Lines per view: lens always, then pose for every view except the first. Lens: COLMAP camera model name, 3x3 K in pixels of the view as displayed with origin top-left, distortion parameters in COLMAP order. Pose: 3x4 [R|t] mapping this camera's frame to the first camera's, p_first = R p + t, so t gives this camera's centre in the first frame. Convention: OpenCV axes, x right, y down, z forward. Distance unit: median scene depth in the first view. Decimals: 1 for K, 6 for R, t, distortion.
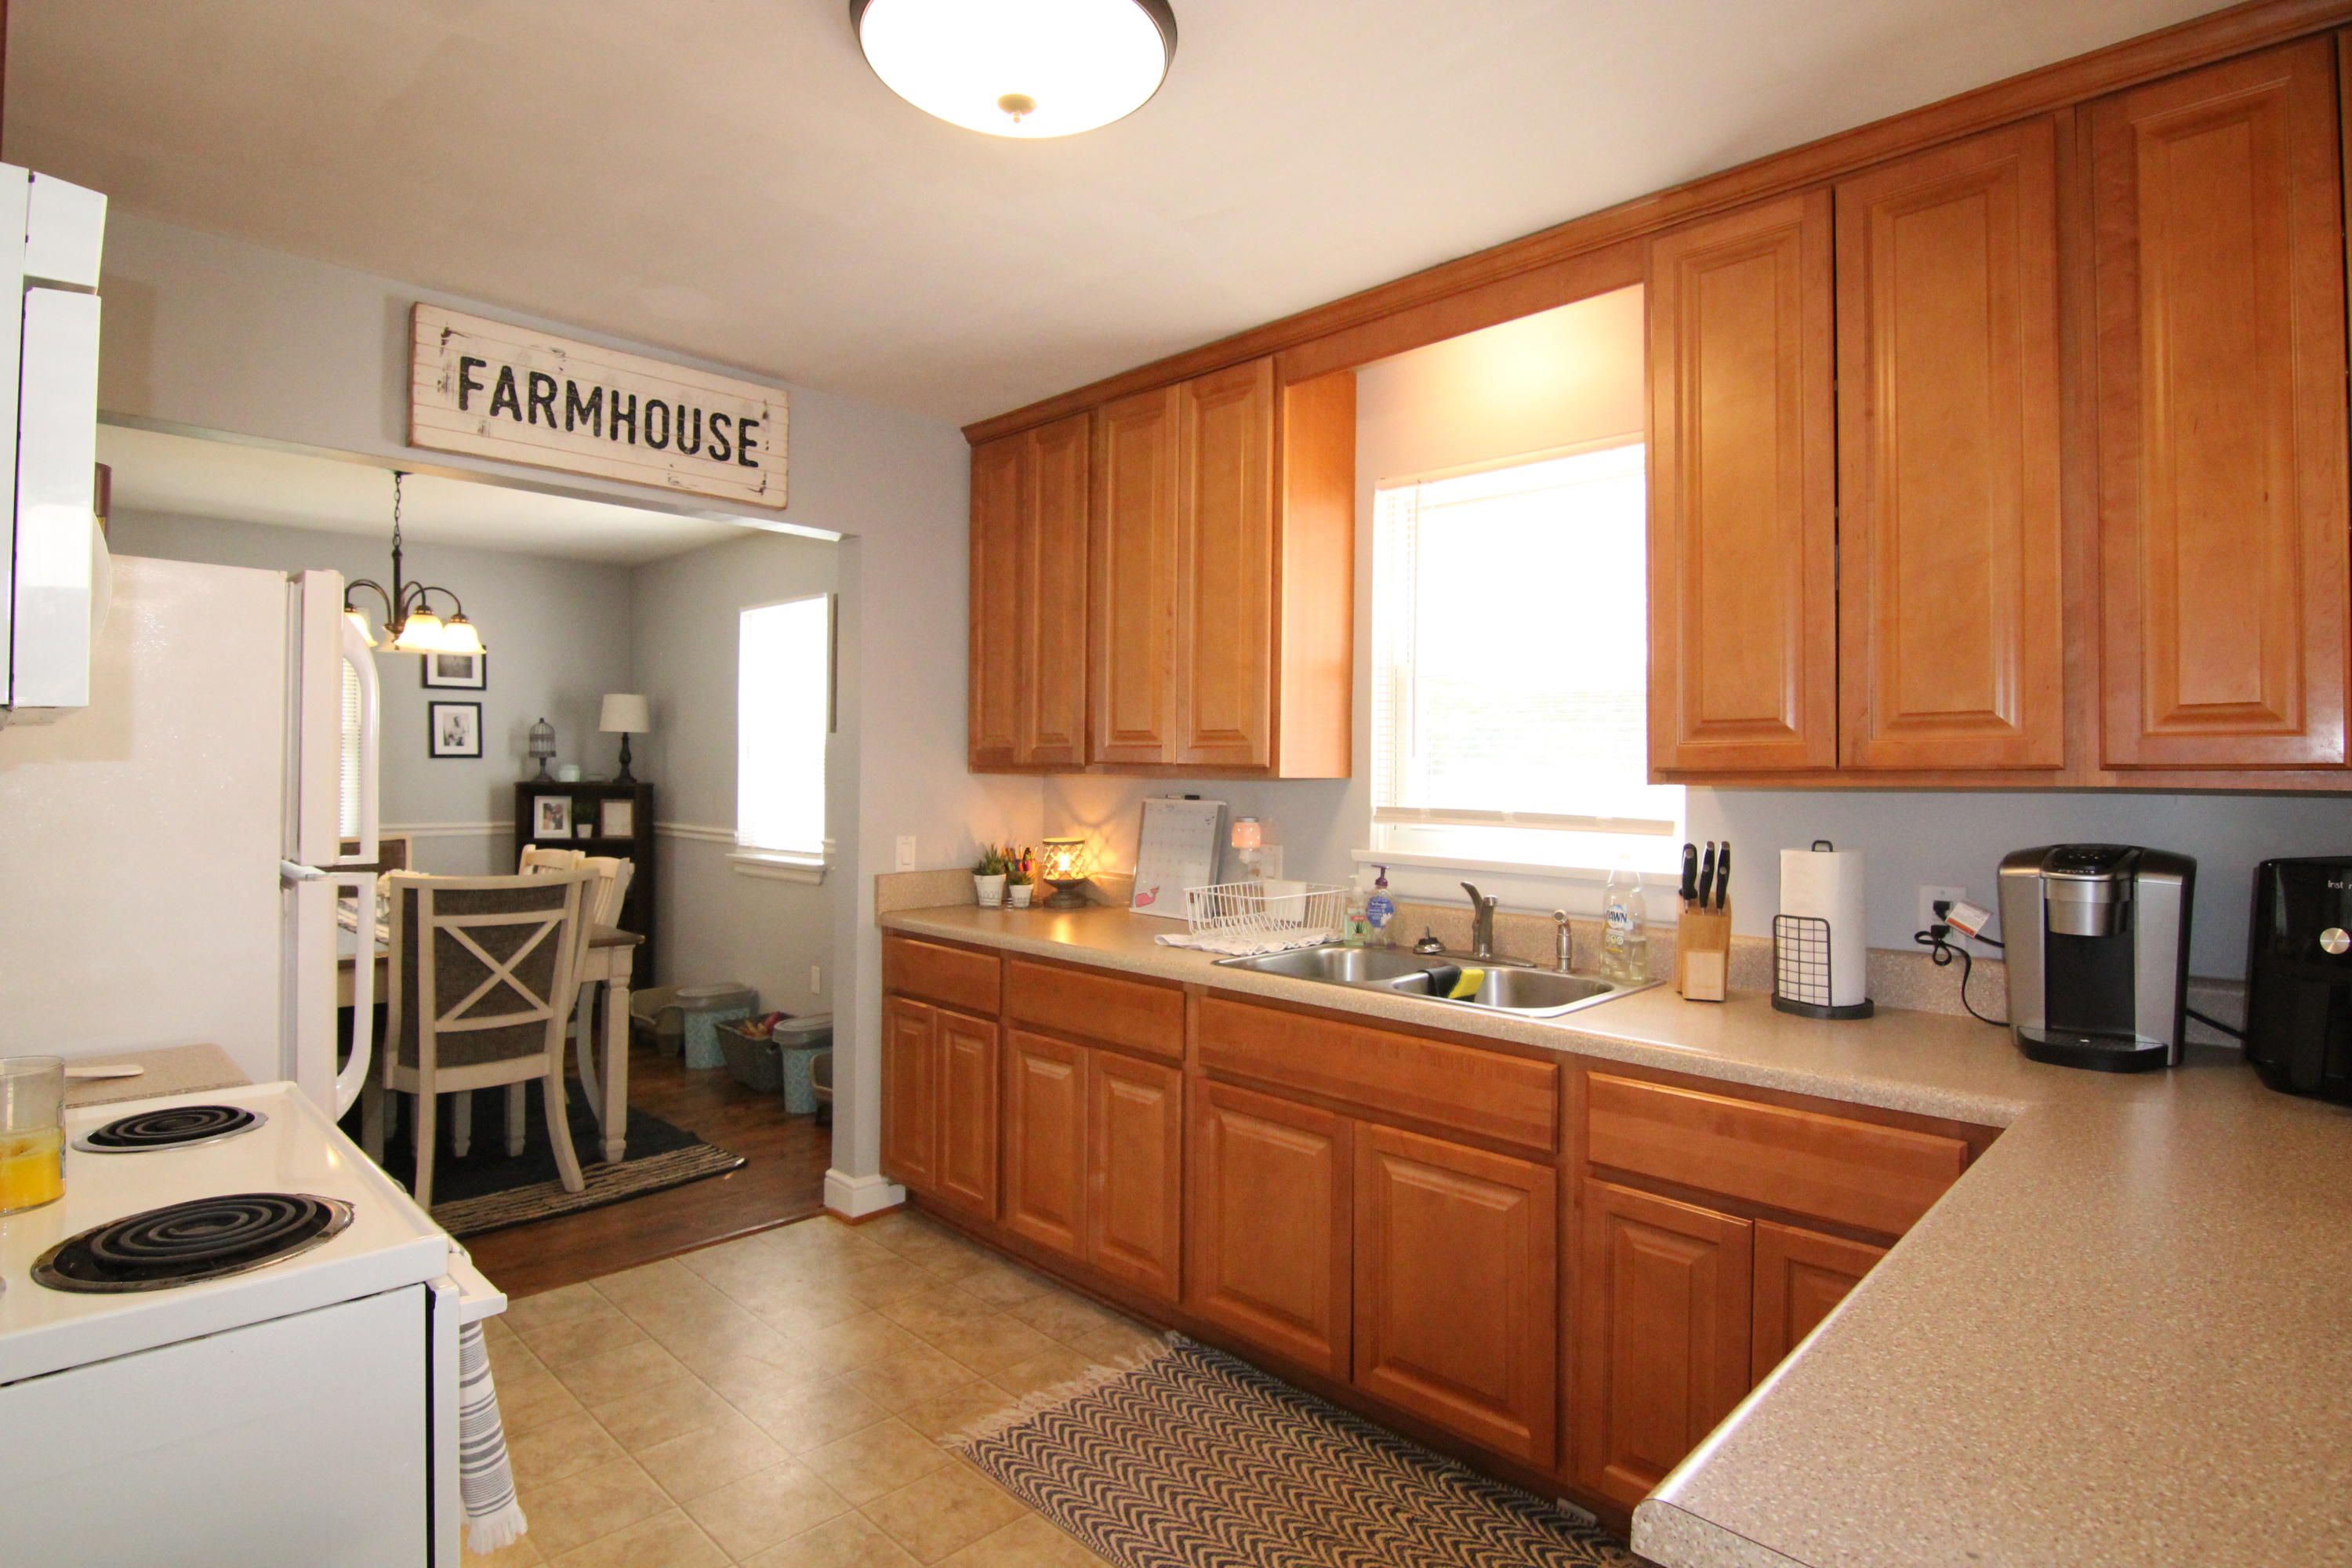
lens RADIAL K [[1201.4, 0, 1182.3], [0, 1201.4, 774.8], [0, 0, 1]] dist [-0.001256, -0.014480]
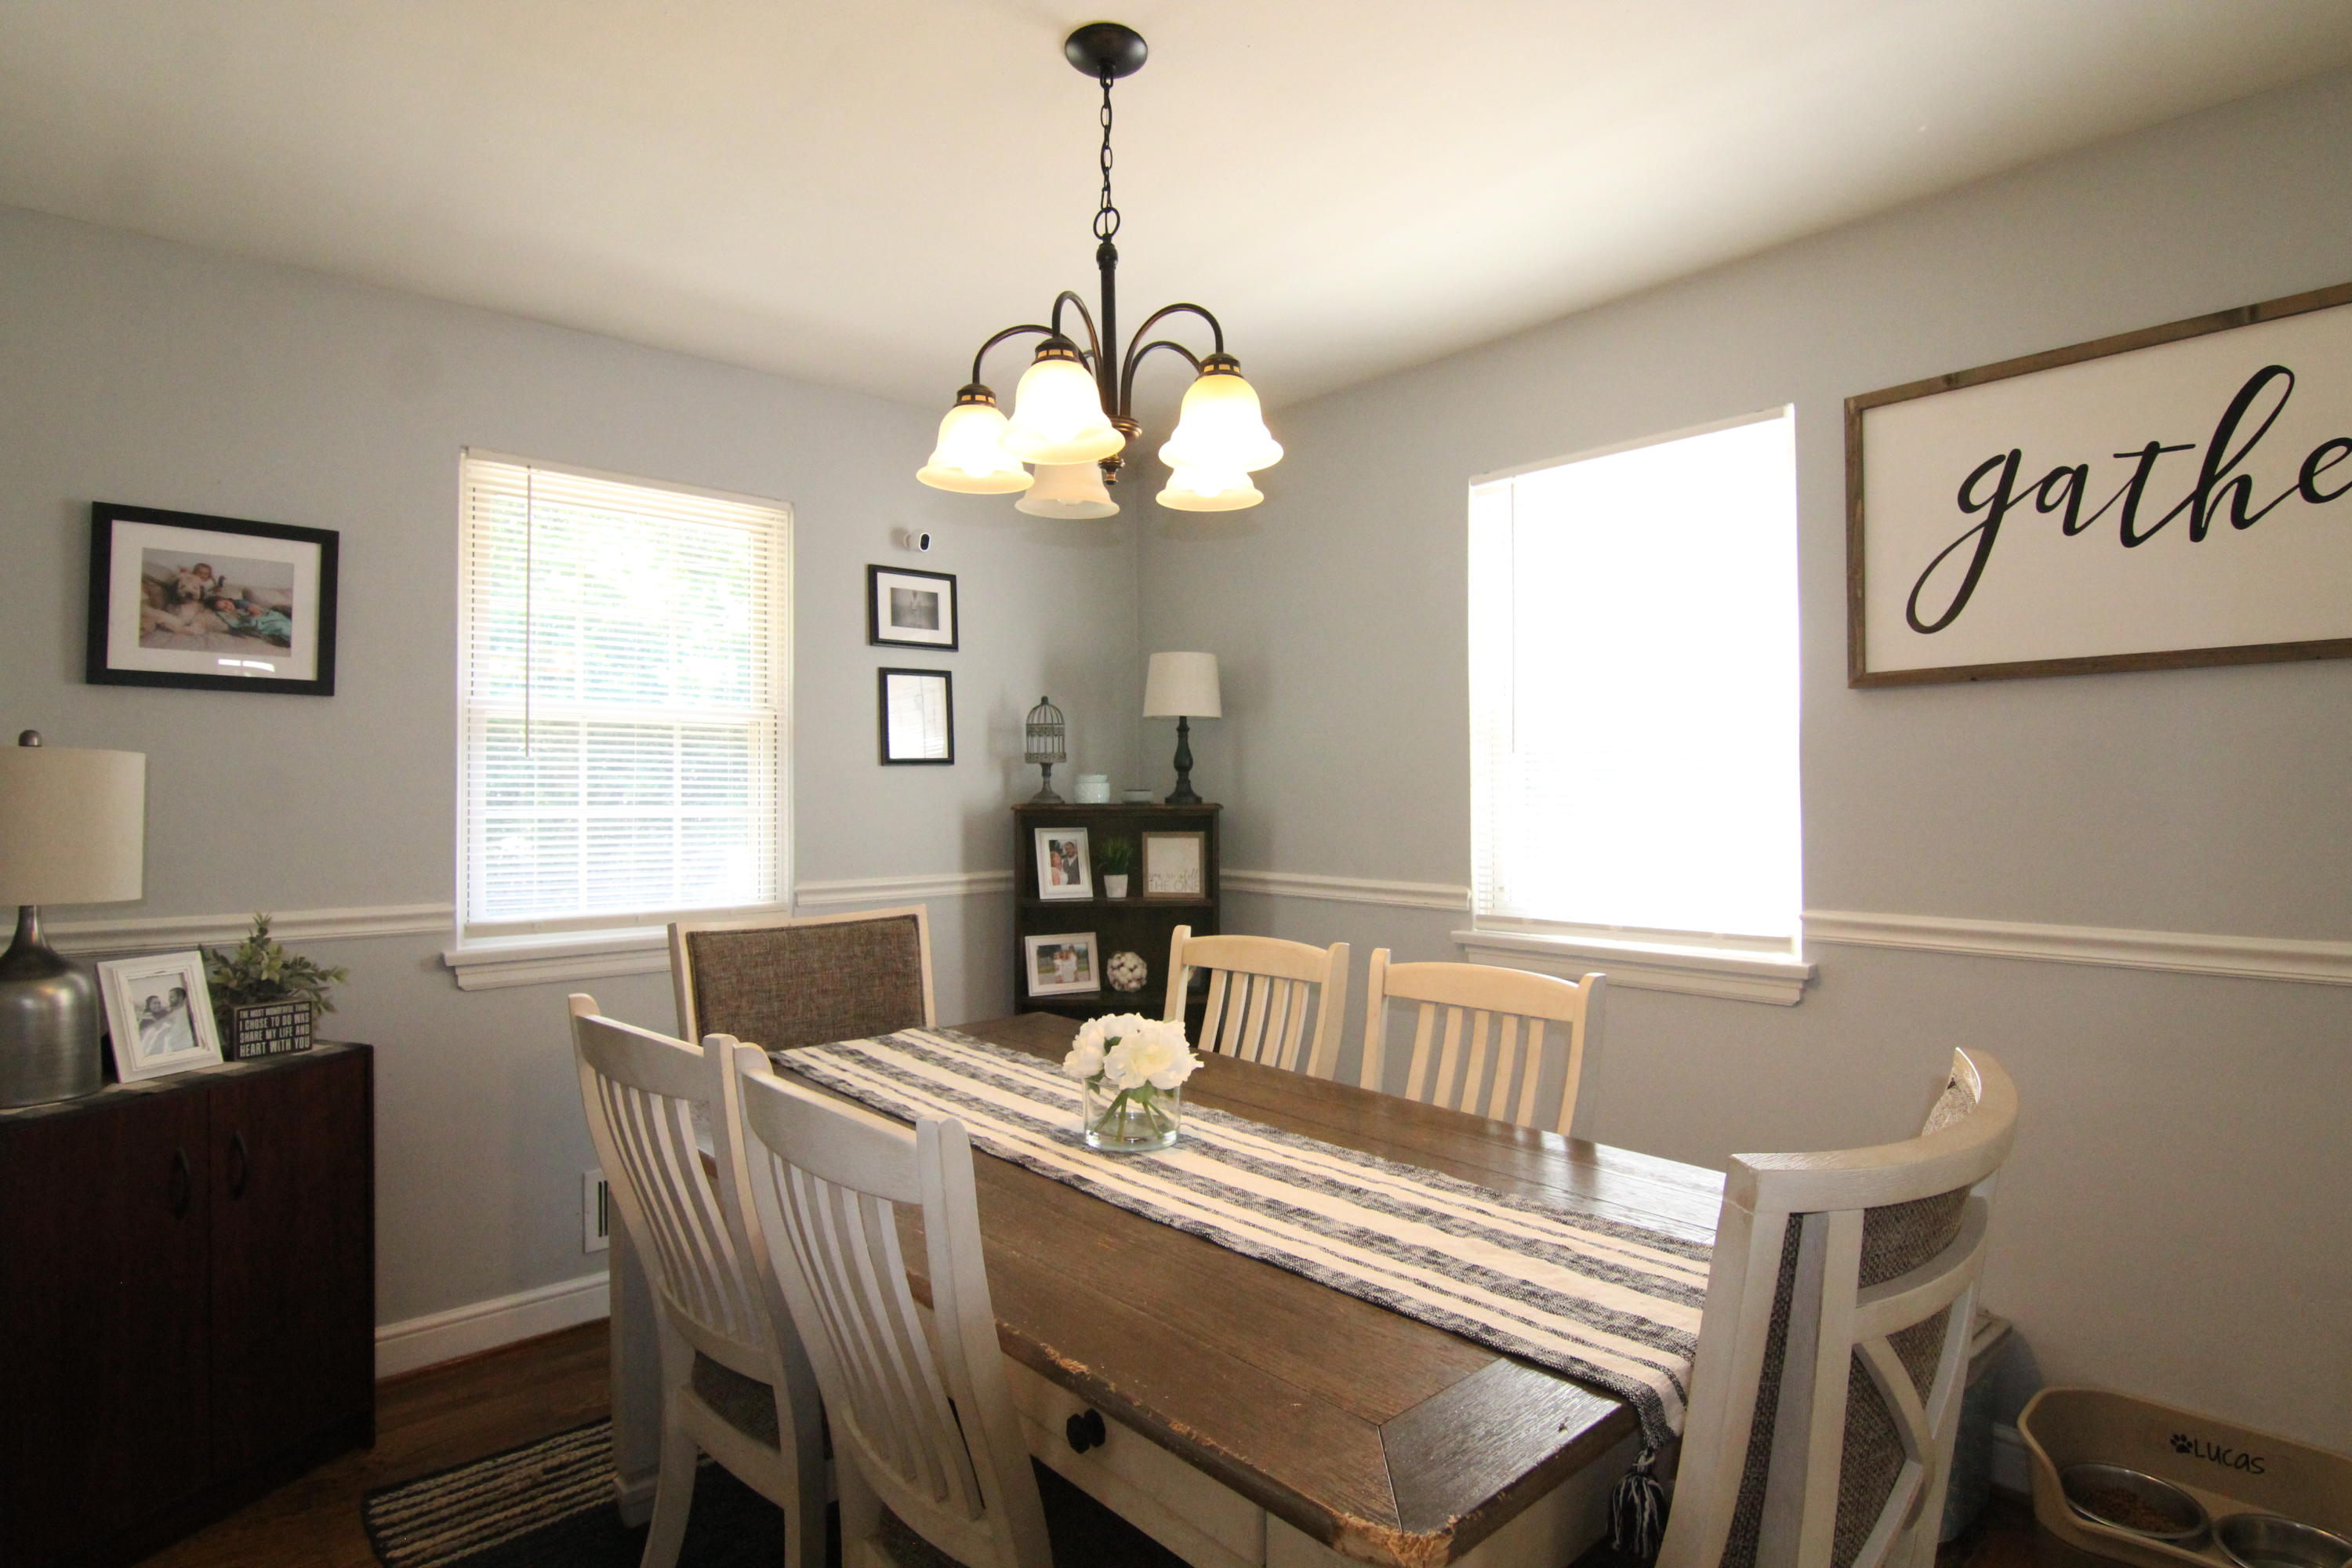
lens RADIAL K [[1198.6, 0, 1187.0], [0, 1198.6, 775.5], [0, 0, 1]] dist [0.001291, -0.023669]
pose [[0.997680, -0.015288, -0.066339, -0.440778], [0.014158, 0.999747, -0.017476, 0.003203], [0.066589, 0.016496, 0.997644, 0.429736]]
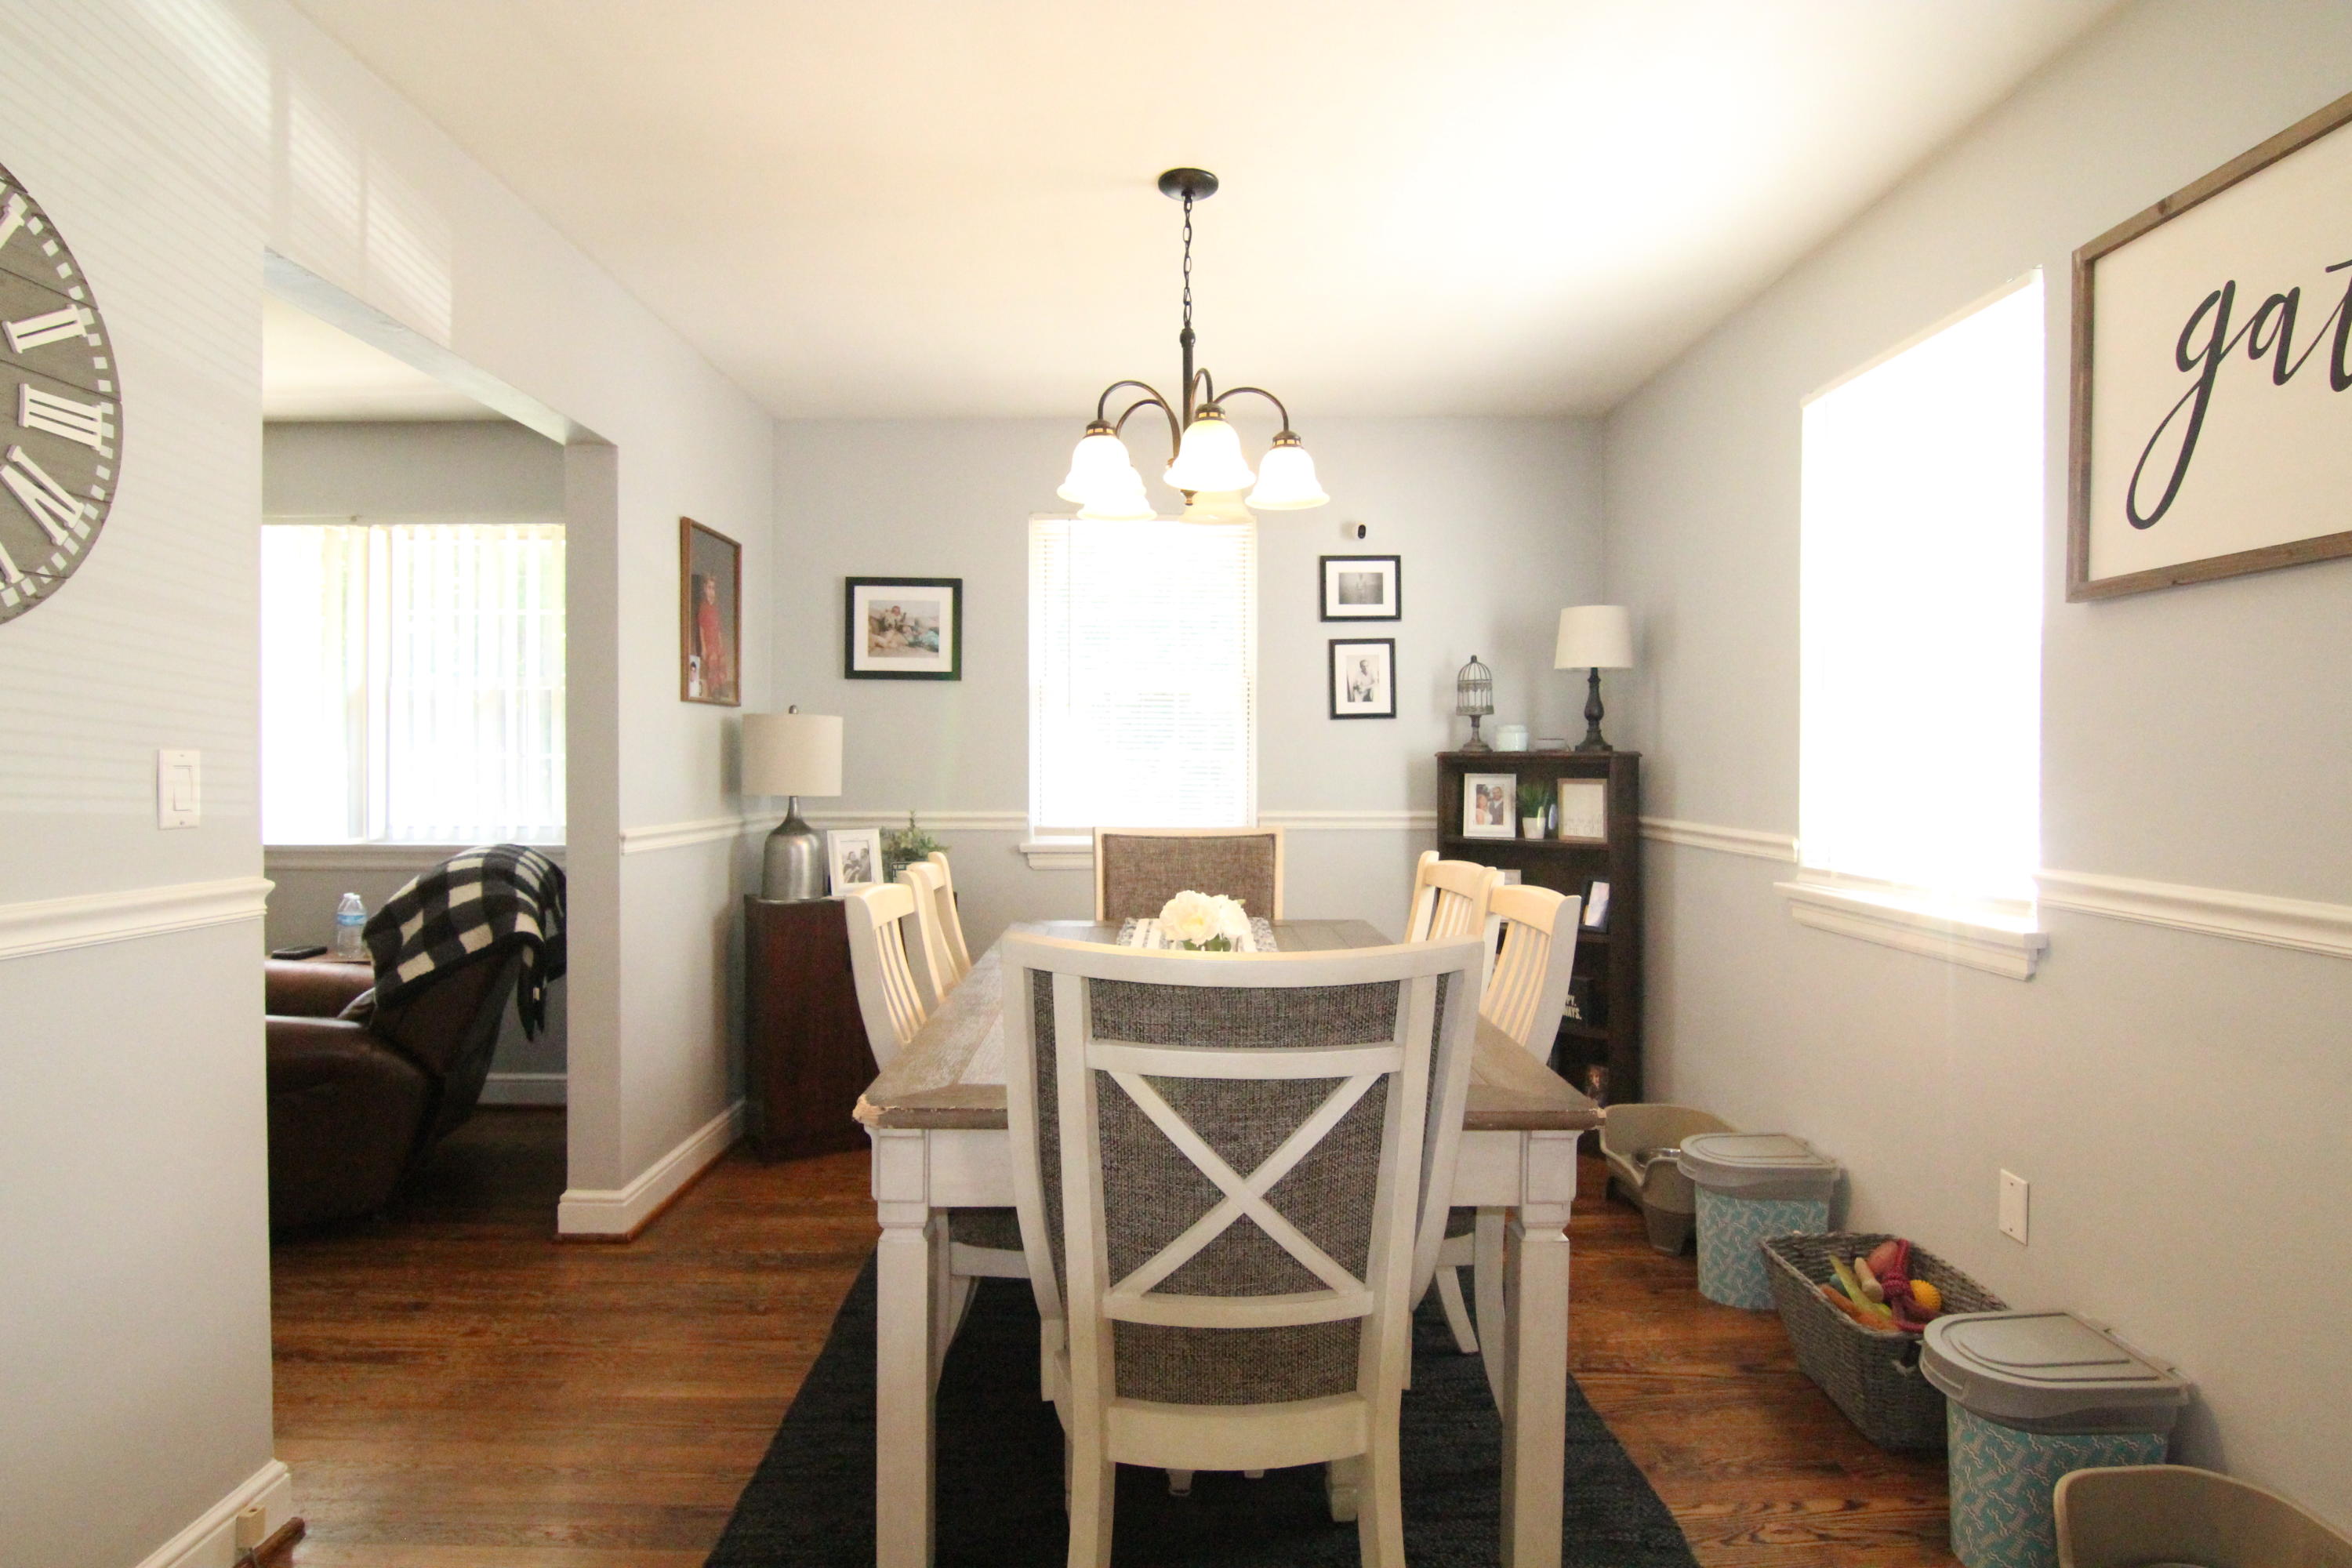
lens RADIAL K [[1201.4, 0, 1182.3], [0, 1201.4, 774.8], [0, 0, 1]] dist [-0.001256, -0.014480]
pose [[0.707072, -0.000900, -0.707141, -0.185901], [0.005027, 0.999980, 0.003753, 0.015609], [0.707124, -0.006208, 0.707063, 0.433006]]
